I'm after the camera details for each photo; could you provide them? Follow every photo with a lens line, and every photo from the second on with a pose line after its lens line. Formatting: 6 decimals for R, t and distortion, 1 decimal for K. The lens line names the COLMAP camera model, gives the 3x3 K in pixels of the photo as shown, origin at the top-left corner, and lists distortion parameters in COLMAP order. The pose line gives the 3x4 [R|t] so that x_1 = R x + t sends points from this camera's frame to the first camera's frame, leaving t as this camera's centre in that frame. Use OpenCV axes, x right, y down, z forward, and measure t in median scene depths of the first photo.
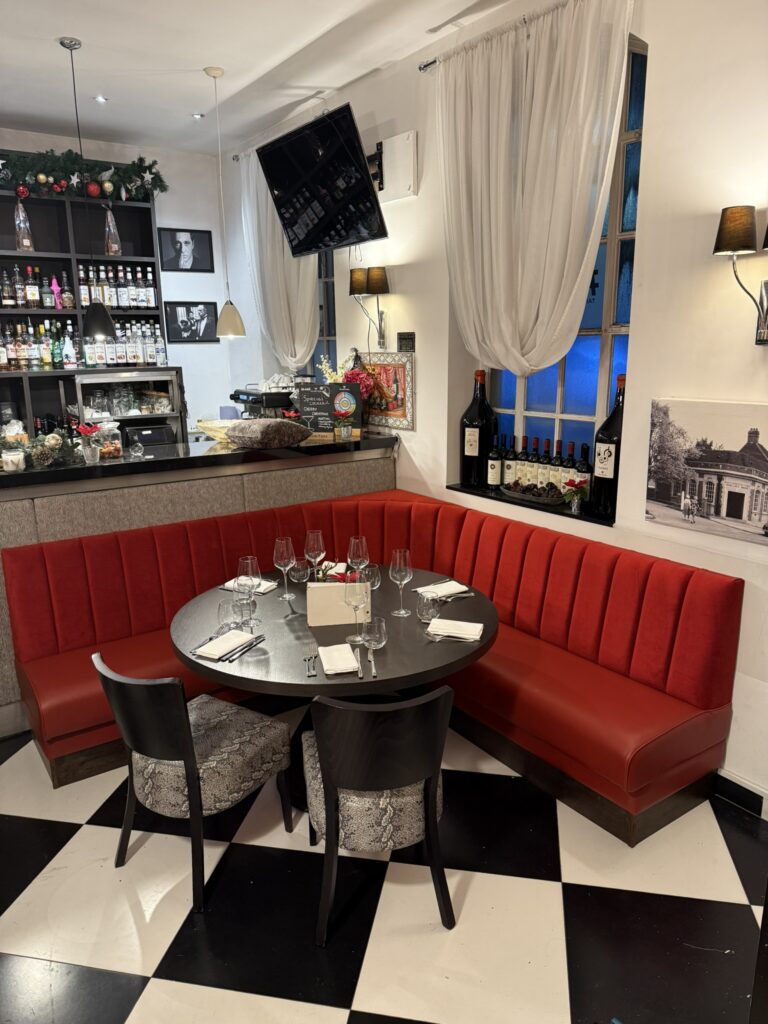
lens RADIAL K [[726.0, 0, 387.1], [0, 726.0, 511.9], [0, 0, 1]] dist [0.061824, -0.087805]
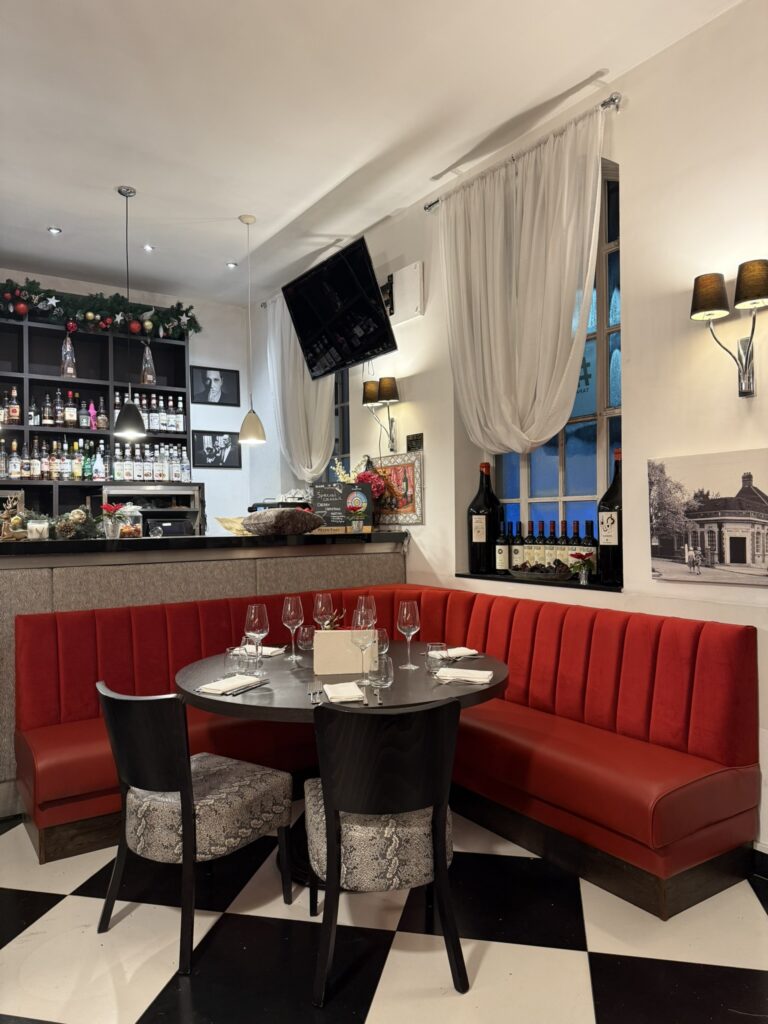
lens RADIAL K [[724.8, 0, 384.0], [0, 724.8, 512.0], [0, 0, 1]] dist [0.066670, -0.088885]
pose [[0.999688, -0.001886, -0.024906, 0.008396], [-0.004116, 0.971070, -0.238759, 0.139992], [0.024635, 0.238787, 0.970760, -0.006075]]
